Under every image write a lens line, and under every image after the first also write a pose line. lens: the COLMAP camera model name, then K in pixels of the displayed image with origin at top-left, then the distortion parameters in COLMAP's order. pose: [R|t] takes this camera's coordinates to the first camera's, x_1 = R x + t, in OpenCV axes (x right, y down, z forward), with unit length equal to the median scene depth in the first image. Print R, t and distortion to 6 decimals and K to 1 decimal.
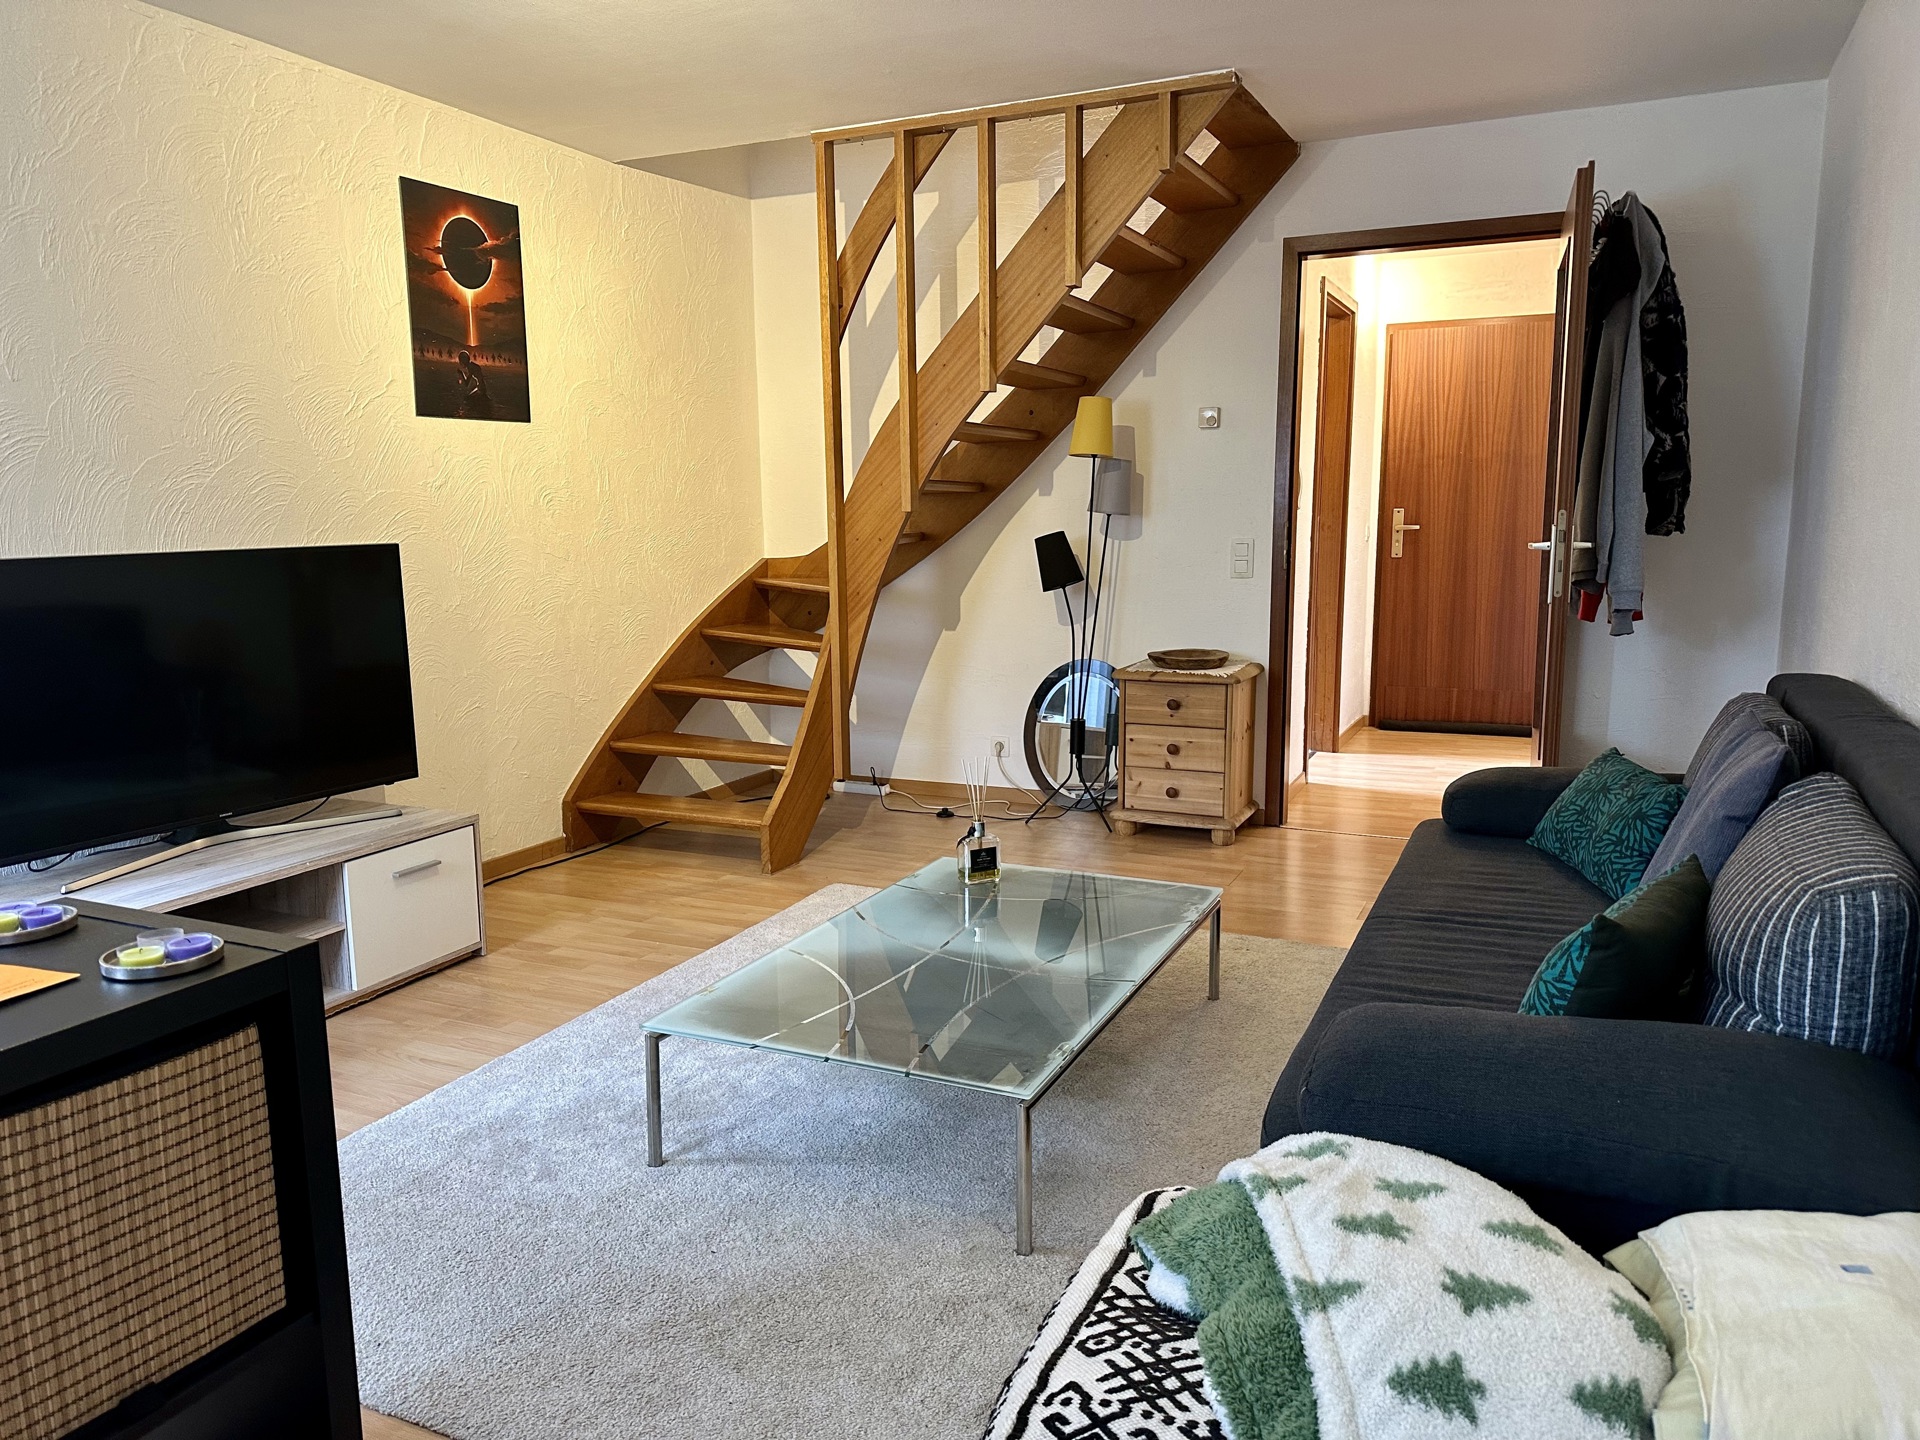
lens RADIAL K [[1355.4, 0, 960.0], [0, 1355.4, 720.0], [0, 0, 1]] dist [-0.000142, -0.000044]
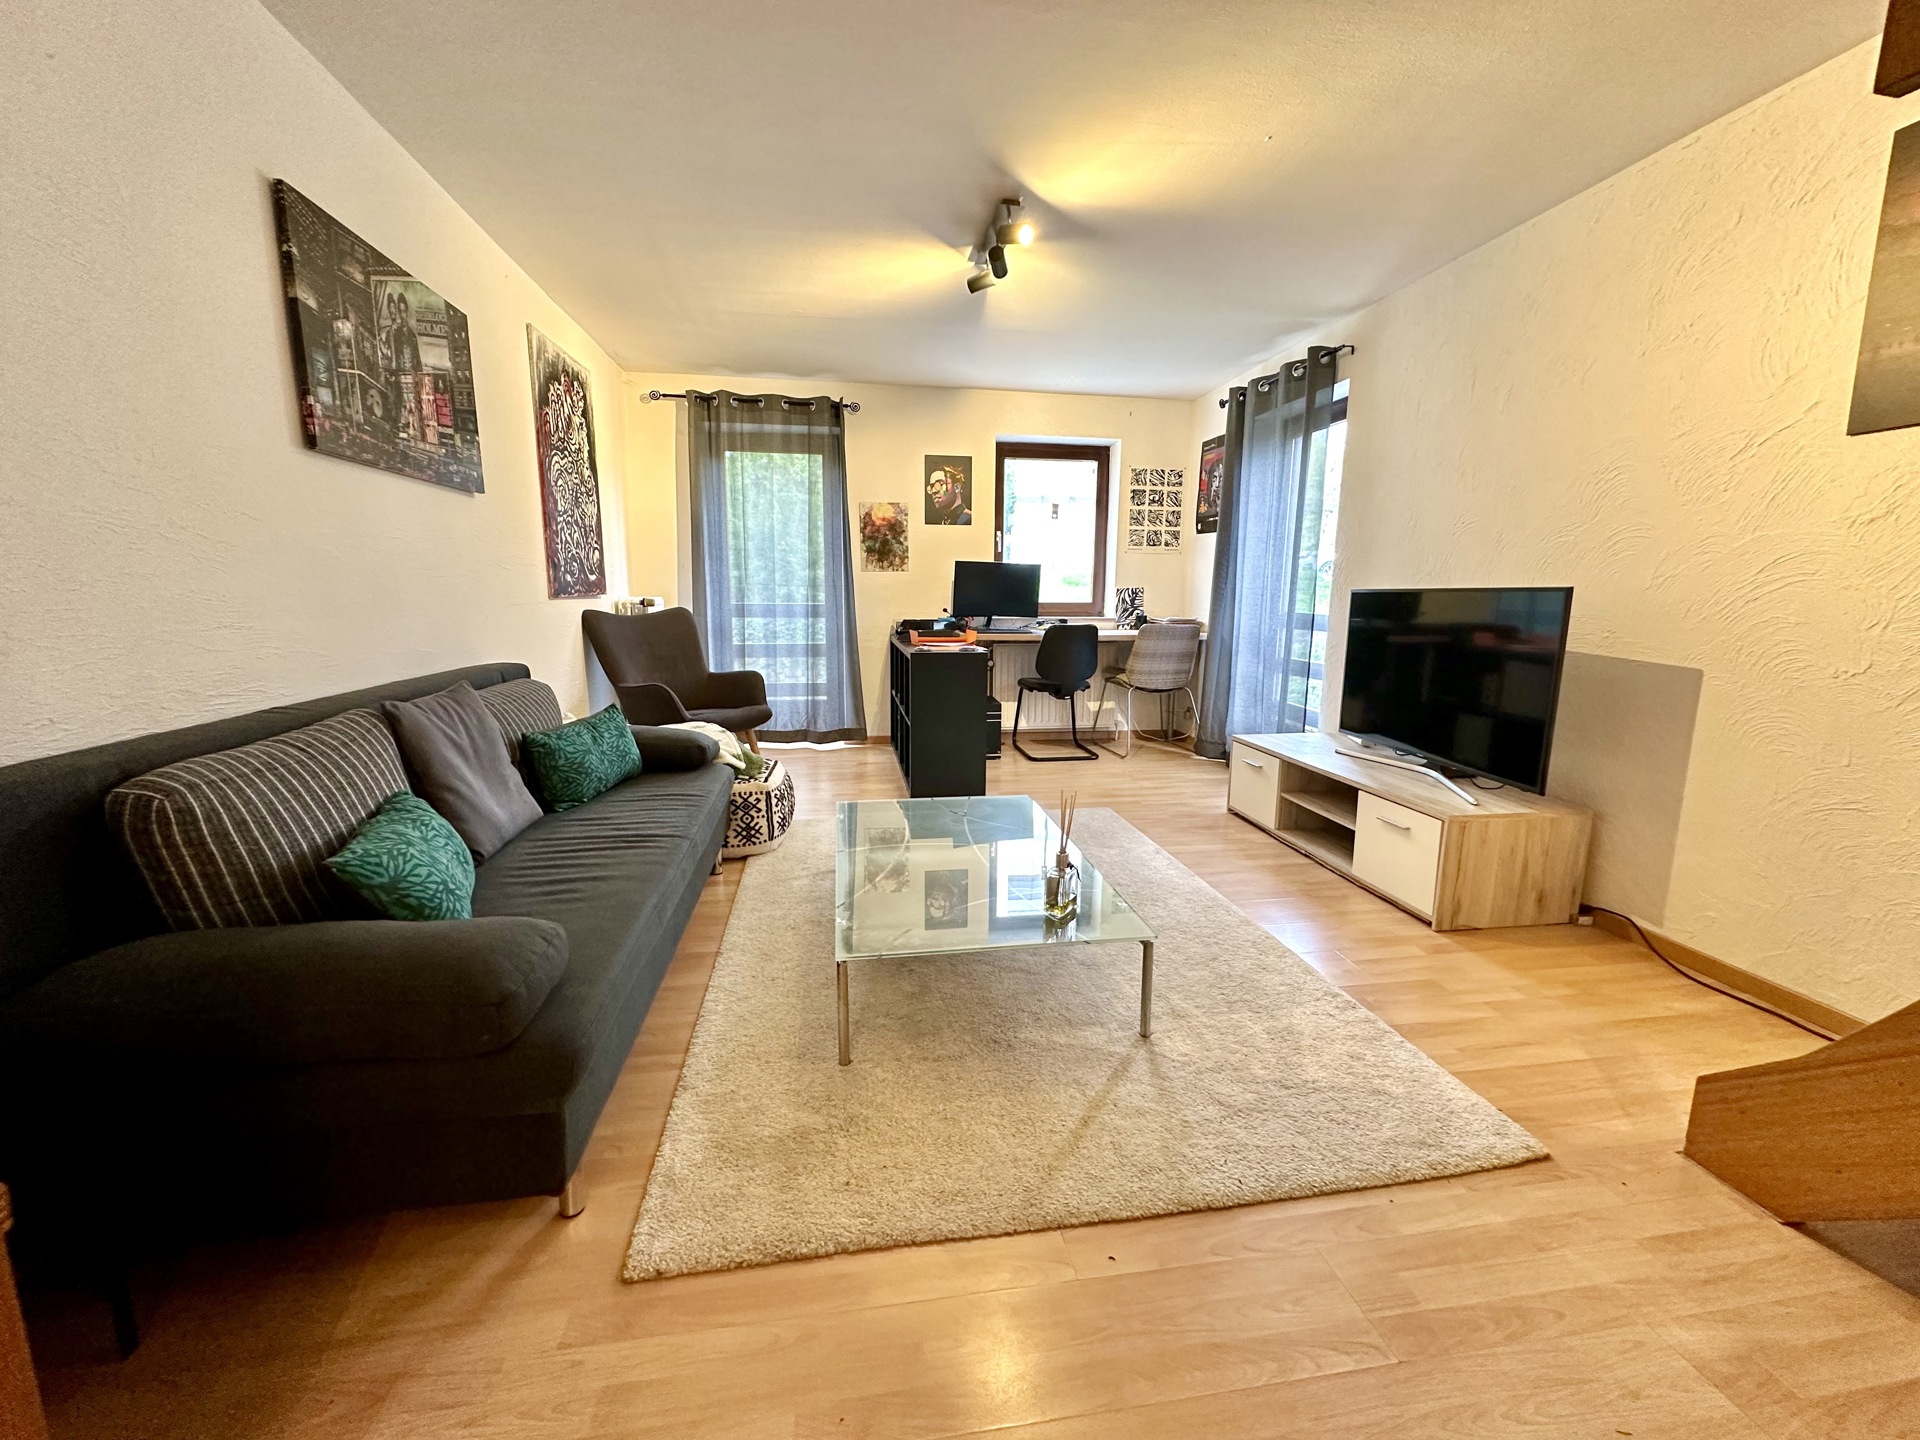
lens RADIAL K [[771.7, 0, 960.0], [0, 771.7, 720.0], [0, 0, 1]] dist [-0.000905, 0.000486]
pose [[-0.826203, 0.097149, -0.554933, 0.346368], [-0.090316, 0.949439, 0.300679, -0.166230], [0.556086, 0.298541, -0.775656, 1.202538]]
